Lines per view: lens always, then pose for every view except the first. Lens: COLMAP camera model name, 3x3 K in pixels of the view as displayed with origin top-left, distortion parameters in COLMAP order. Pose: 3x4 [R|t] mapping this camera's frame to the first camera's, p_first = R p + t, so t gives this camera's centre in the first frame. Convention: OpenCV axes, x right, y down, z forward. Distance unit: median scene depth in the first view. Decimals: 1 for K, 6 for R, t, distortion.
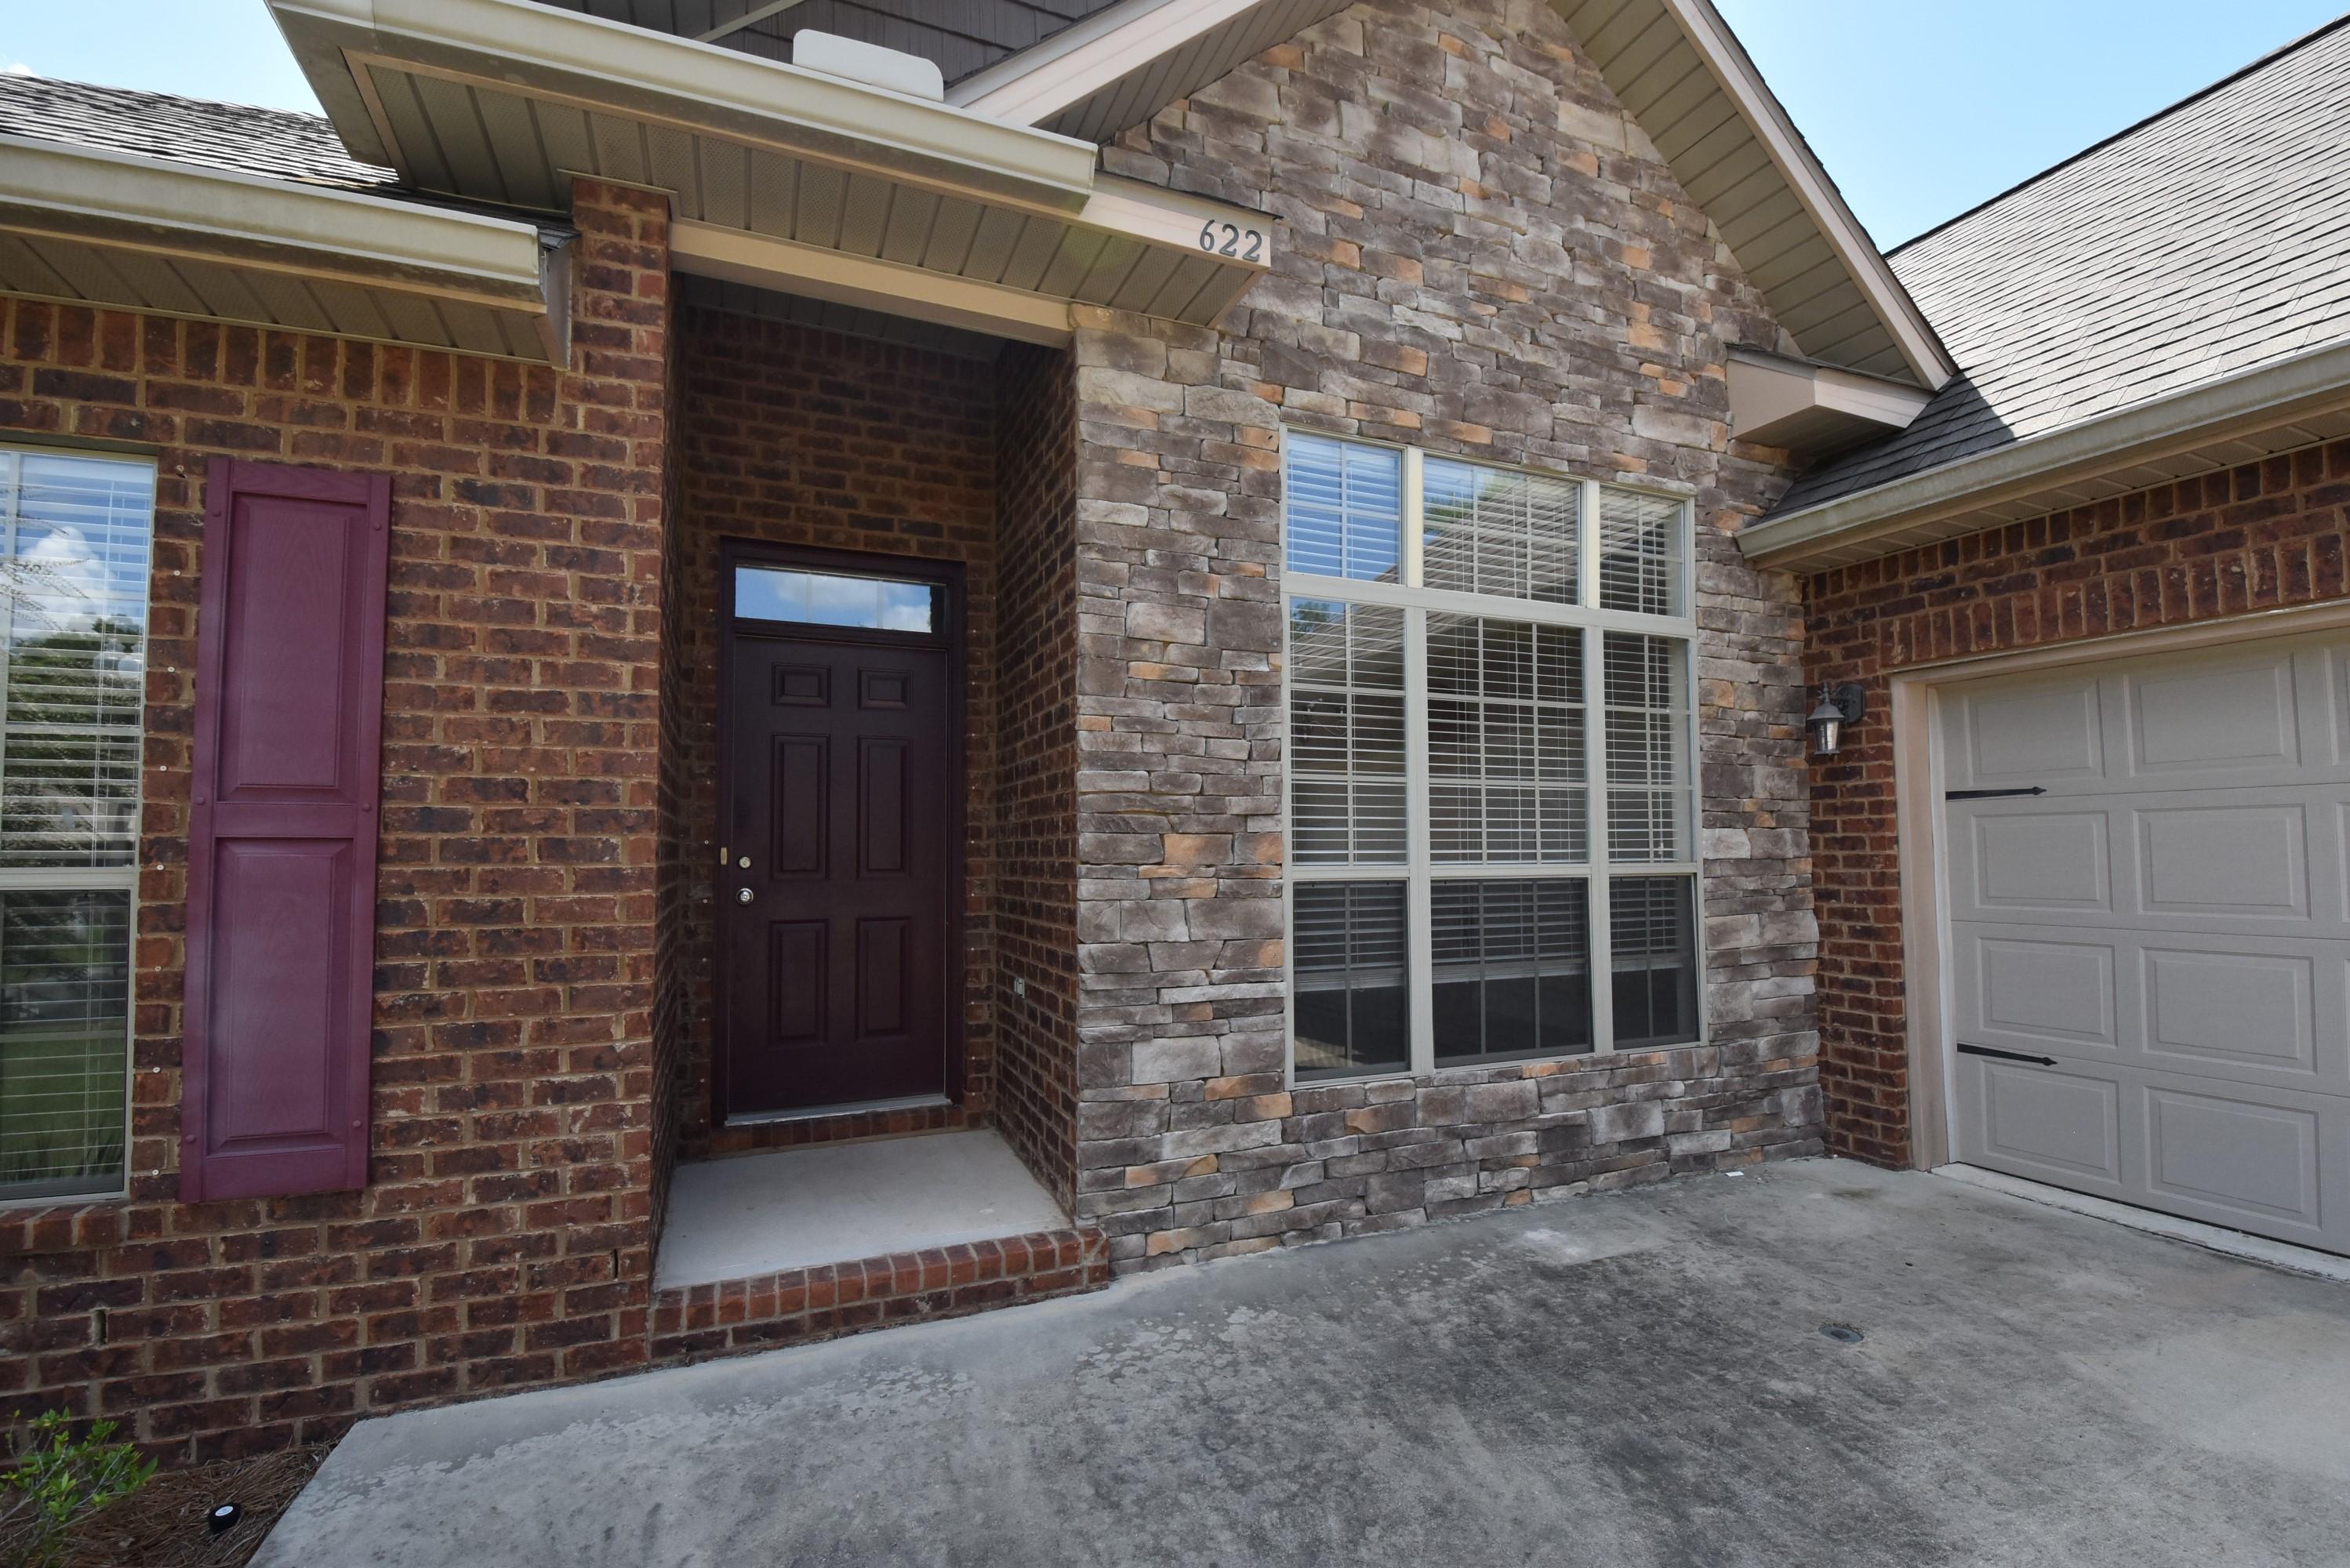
lens RADIAL K [[1023.4, 0, 1176.5], [0, 1023.4, 808.4], [0, 0, 1]] dist [0.011498, -0.019720]
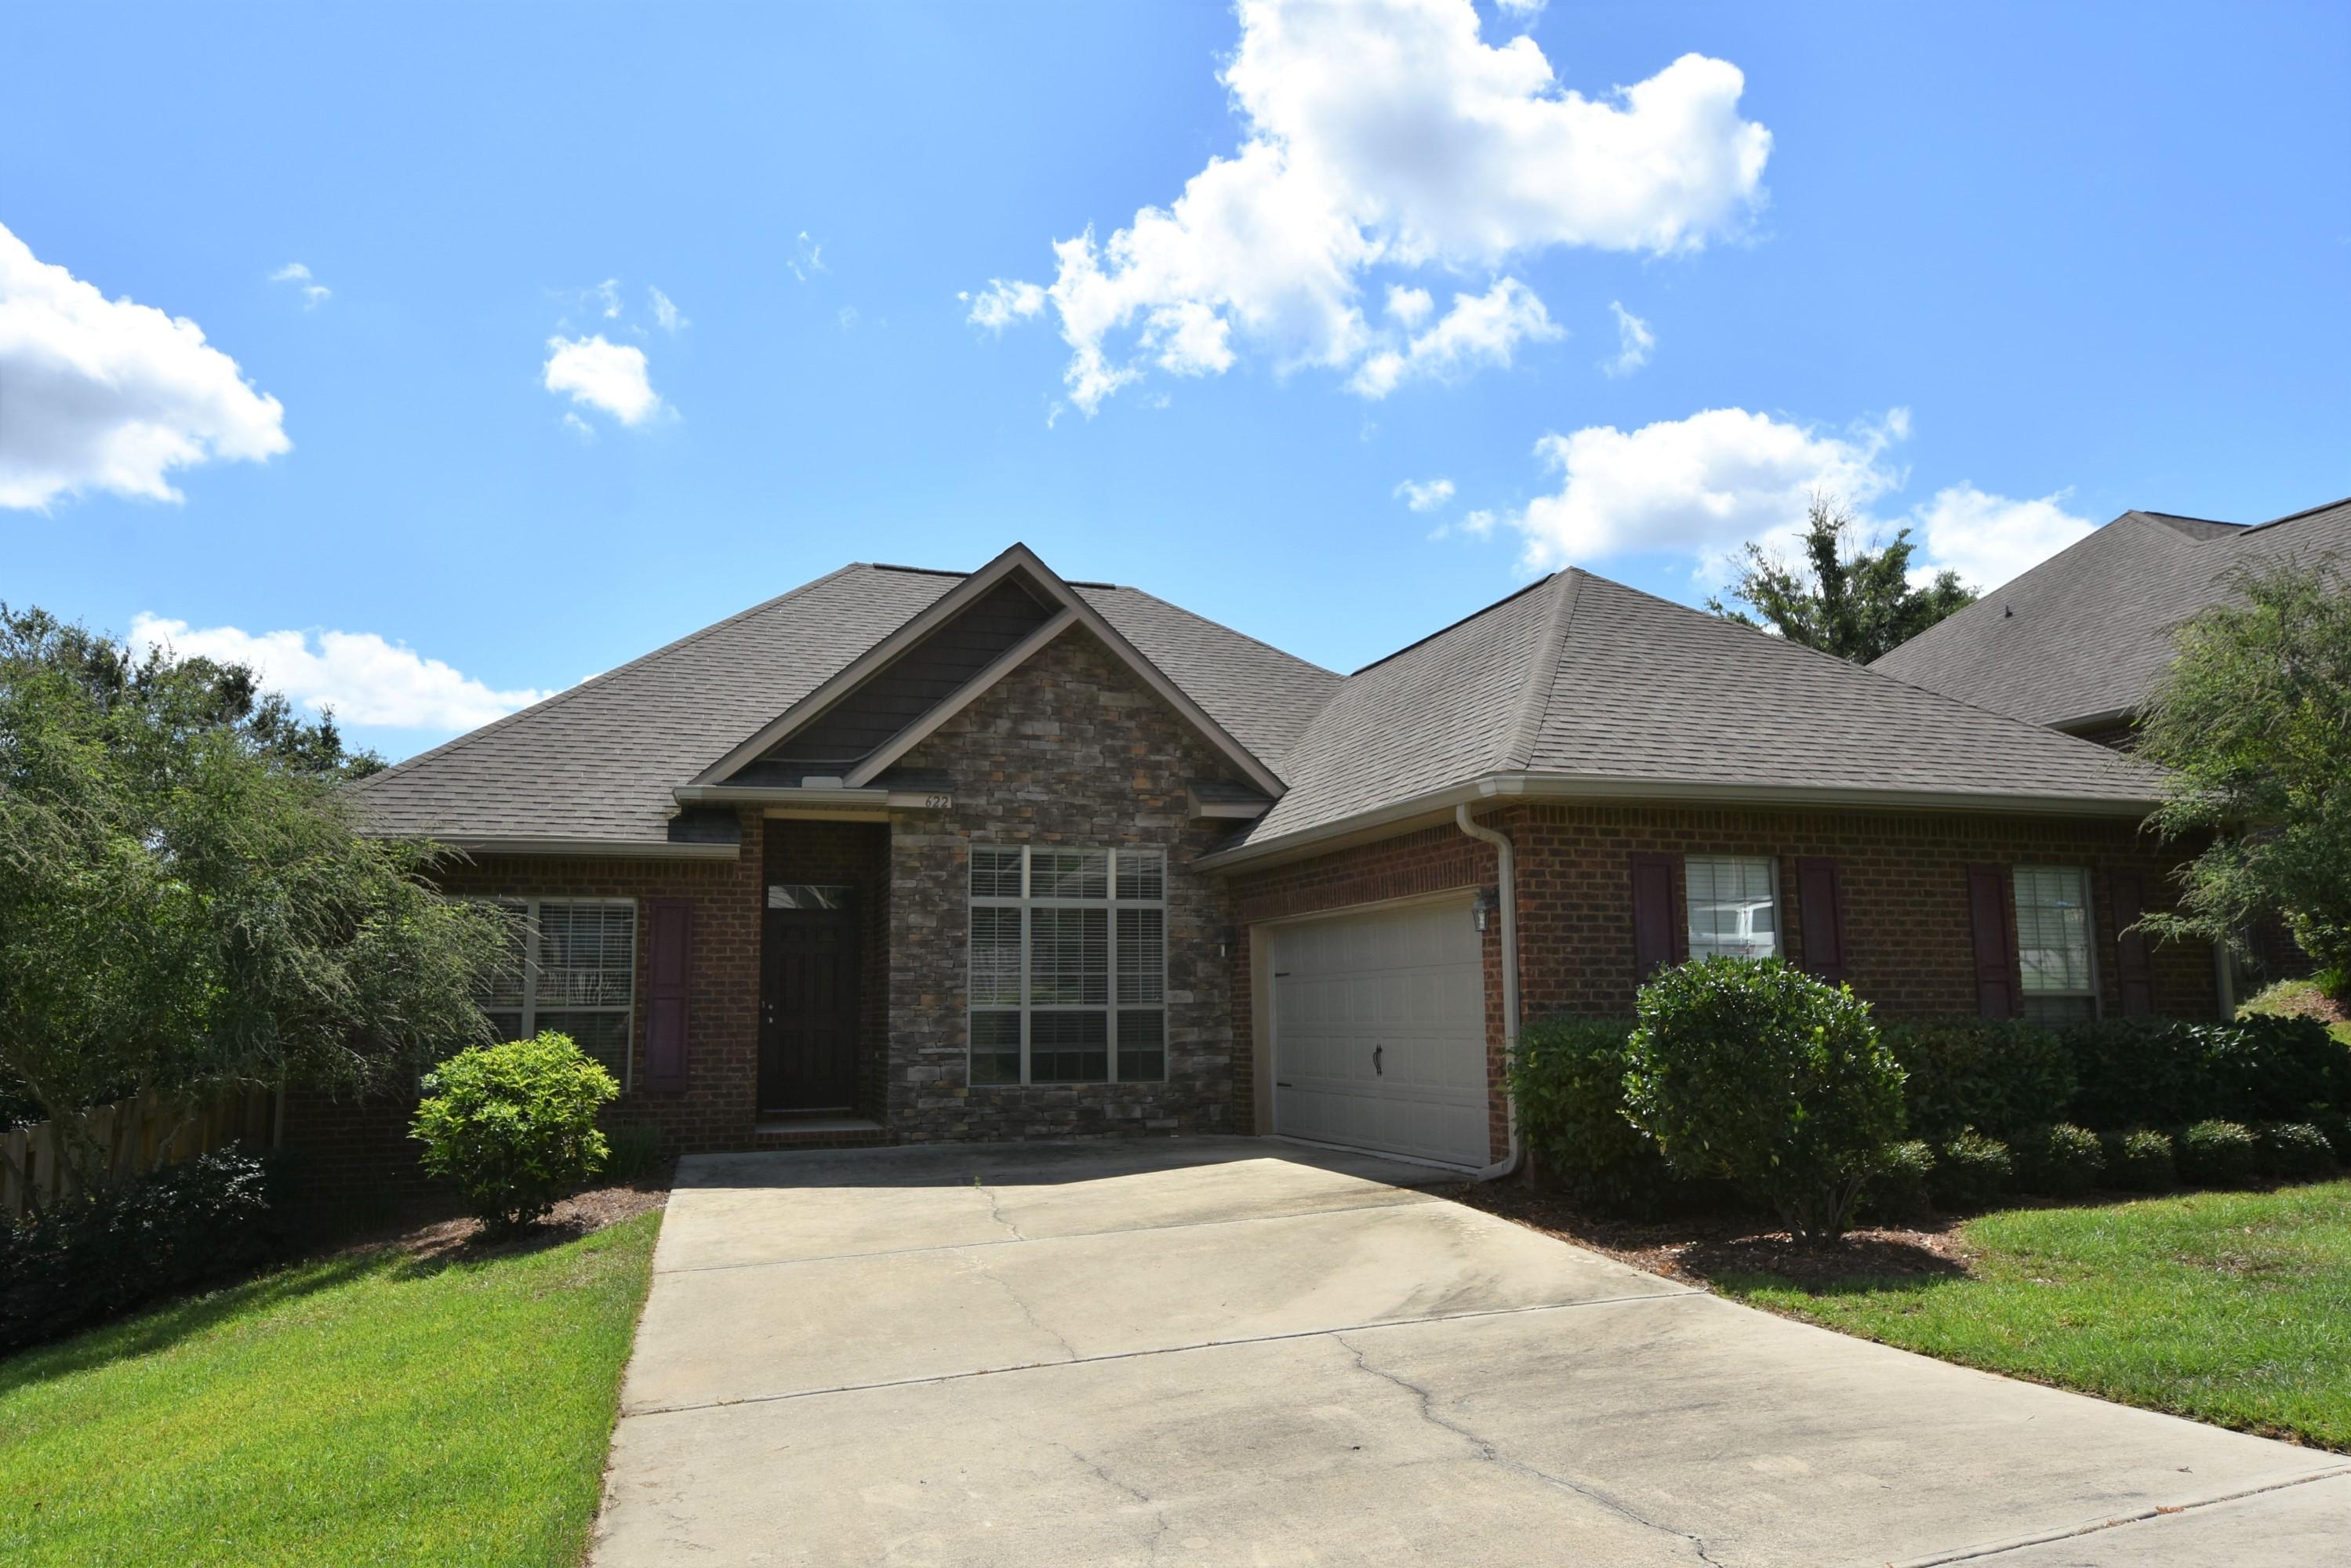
lens RADIAL K [[1554.8, 0, 1173.6], [0, 1554.8, 809.3], [0, 0, 1]] dist [0.009552, -0.001745]
pose [[0.997251, -0.014139, -0.072735, 0.954128], [0.007714, 0.996102, -0.087876, -0.096996], [0.073694, 0.087074, 0.993472, -3.112425]]
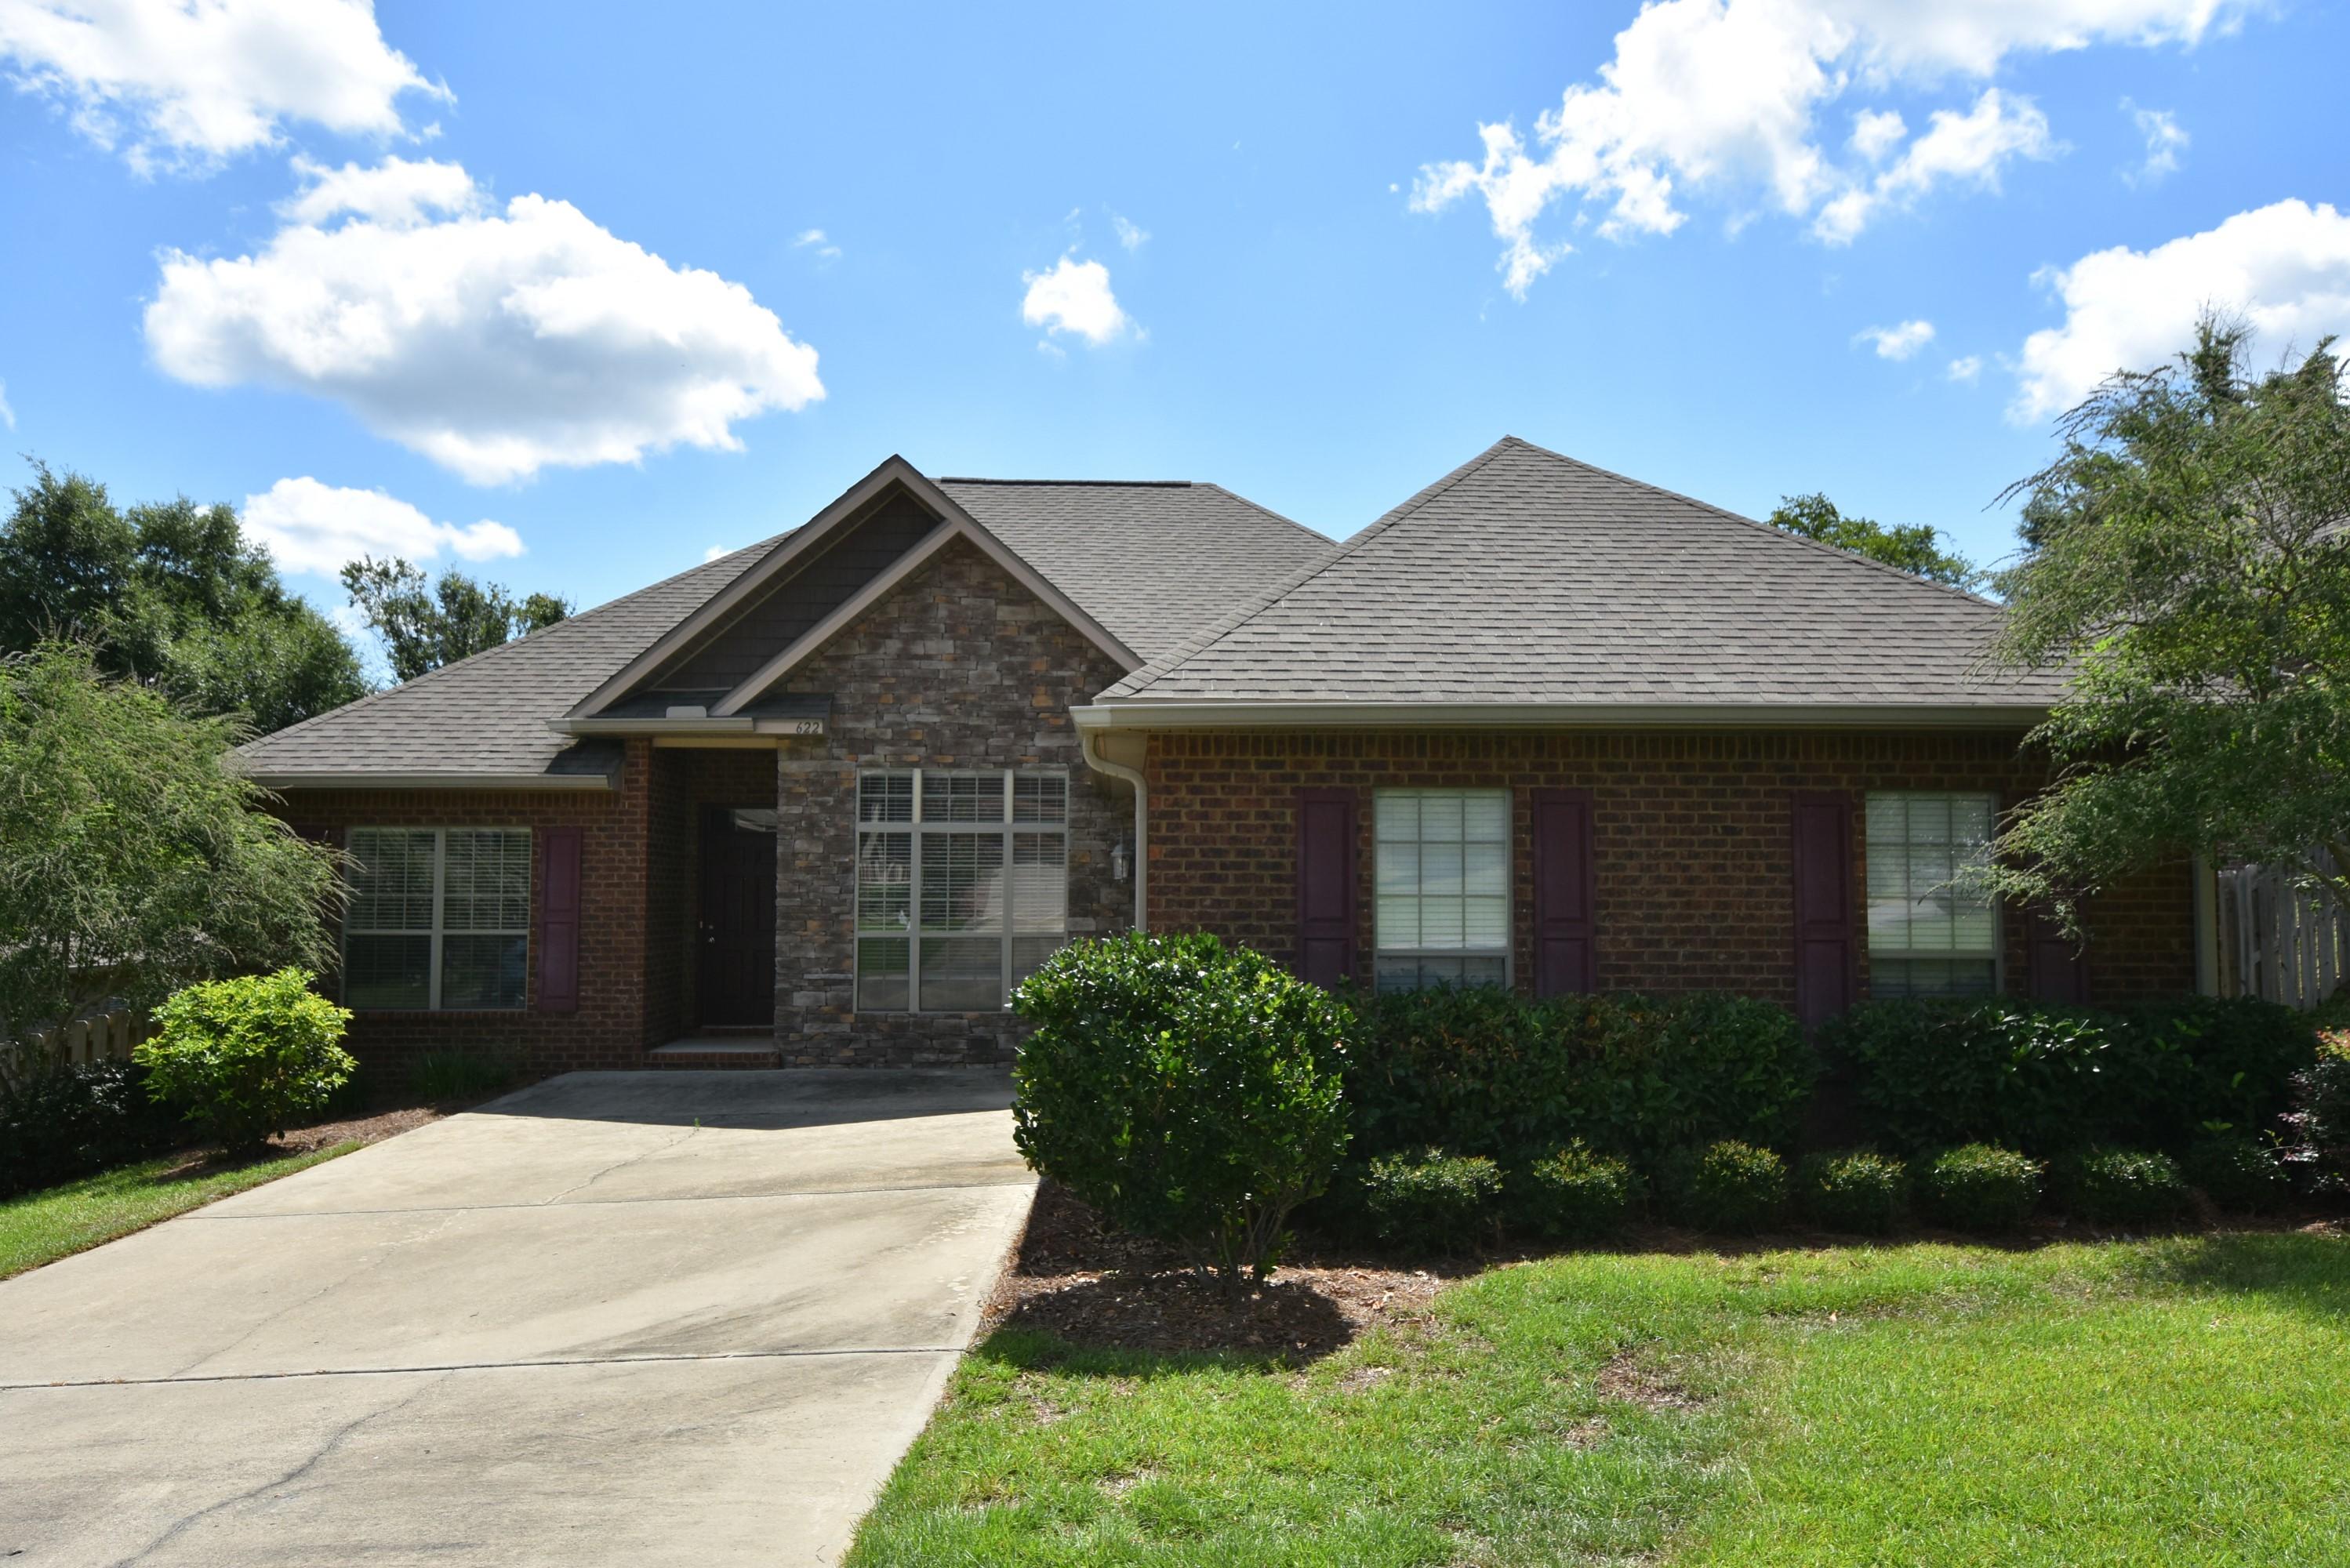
lens RADIAL K [[1506.0, 0, 1175.9], [0, 1506.0, 807.7], [0, 0, 1]] dist [0.003613, -0.000100]
pose [[0.935680, -0.014104, -0.352568, 2.296288], [0.009161, 0.999835, -0.015684, -0.201681], [0.352731, 0.011445, 0.935655, -2.430834]]
